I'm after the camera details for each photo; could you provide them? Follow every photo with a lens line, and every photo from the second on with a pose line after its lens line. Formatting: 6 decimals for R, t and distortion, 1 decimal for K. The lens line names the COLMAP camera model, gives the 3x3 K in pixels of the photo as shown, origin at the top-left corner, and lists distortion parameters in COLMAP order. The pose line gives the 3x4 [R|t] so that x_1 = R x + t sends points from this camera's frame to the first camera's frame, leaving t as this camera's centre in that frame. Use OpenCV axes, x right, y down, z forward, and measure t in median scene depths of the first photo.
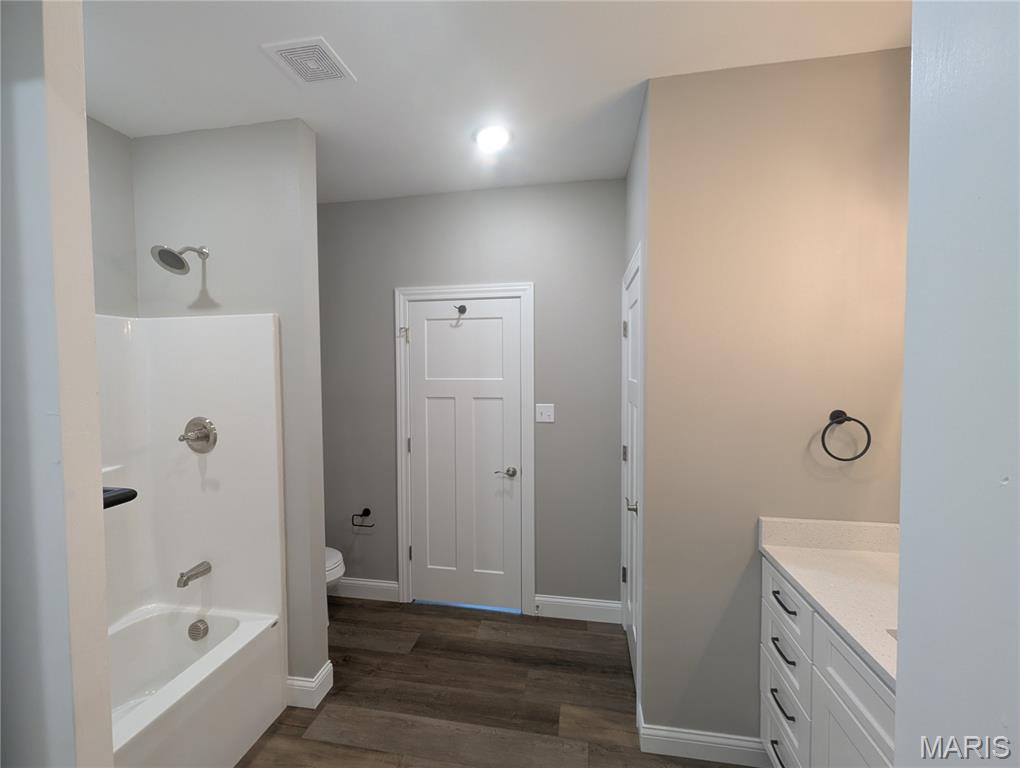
lens RADIAL K [[422.5, 0, 510.0], [0, 422.5, 384.0], [0, 0, 1]] dist [0.003982, -0.000122]
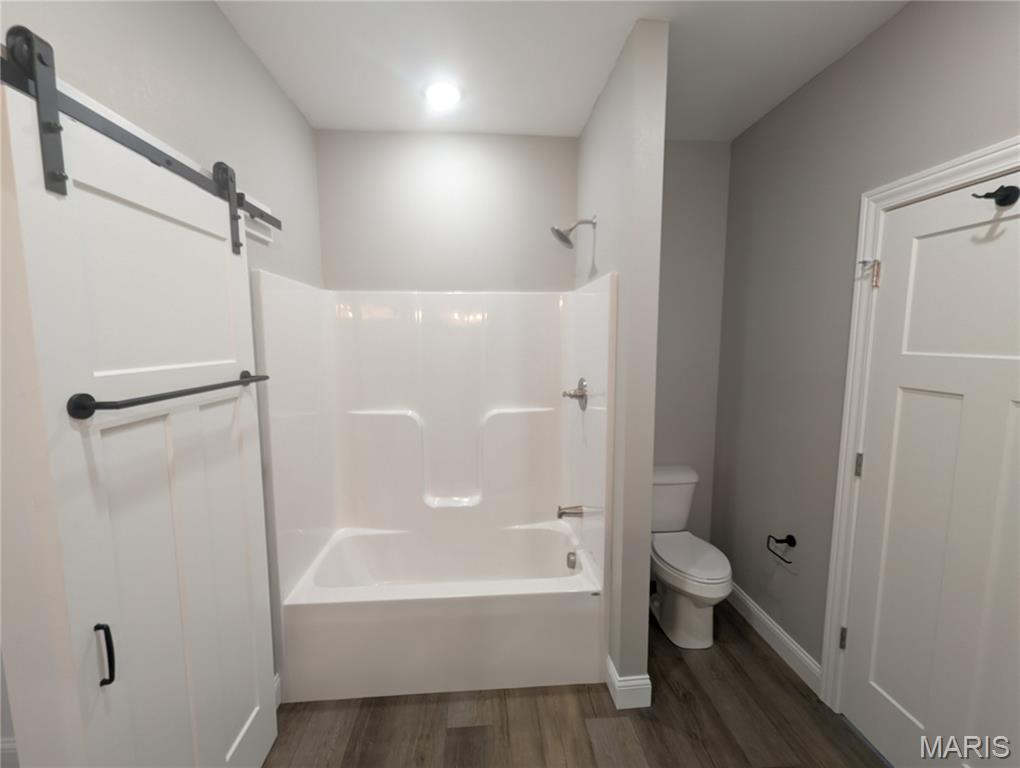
lens RADIAL K [[422.5, 0, 510.0], [0, 422.5, 384.0], [0, 0, 1]] dist [0.003982, -0.000122]
pose [[0.237710, 0.114122, -0.964609, 0.217209], [-0.039159, 0.993393, 0.107877, -0.012728], [0.970547, 0.012130, 0.240608, 0.421057]]
